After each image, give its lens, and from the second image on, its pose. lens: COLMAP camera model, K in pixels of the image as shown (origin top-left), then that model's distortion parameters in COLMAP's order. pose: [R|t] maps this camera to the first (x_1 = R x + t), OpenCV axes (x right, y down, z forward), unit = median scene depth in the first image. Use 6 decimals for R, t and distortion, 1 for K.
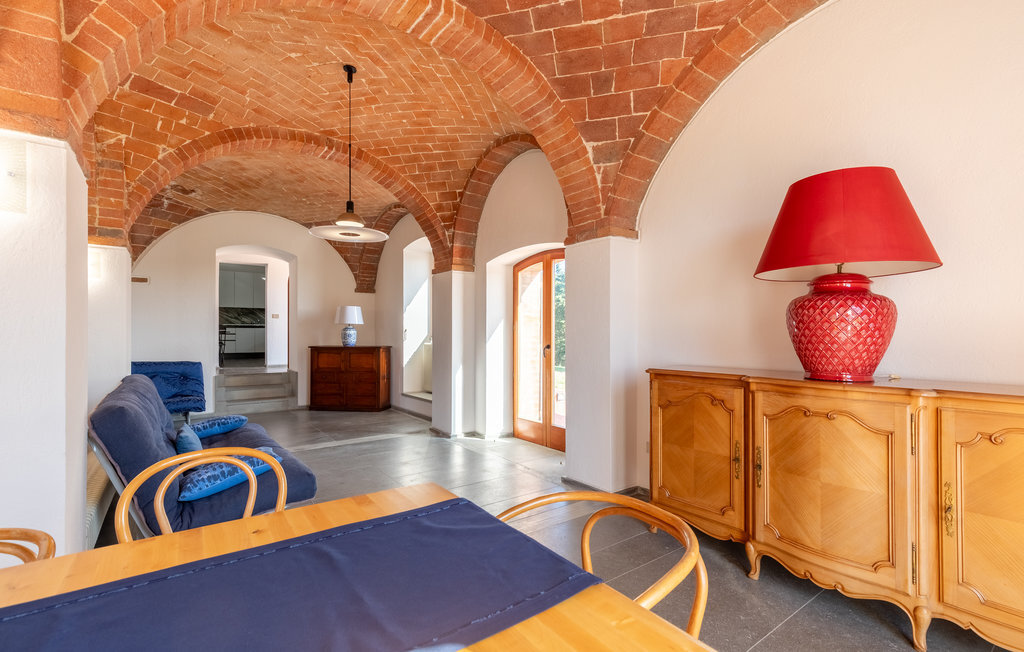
lens RADIAL K [[463.6, 0, 513.2], [0, 463.6, 331.5], [0, 0, 1]] dist [-0.001641, -0.000361]
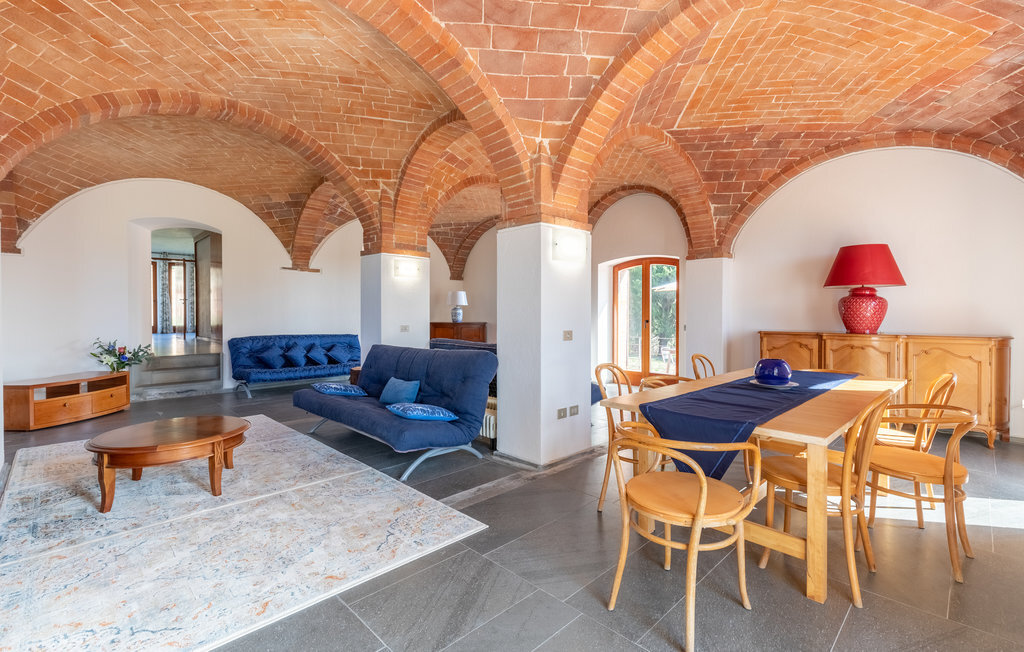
lens RADIAL K [[463.6, 0, 511.3], [0, 463.6, 318.6], [0, 0, 1]] dist [-0.001641, -0.000361]
pose [[0.989826, -0.001196, 0.142278, -0.963341], [-0.001438, 0.999830, 0.018403, -0.006107], [-0.142276, -0.018420, 0.989656, -0.731738]]
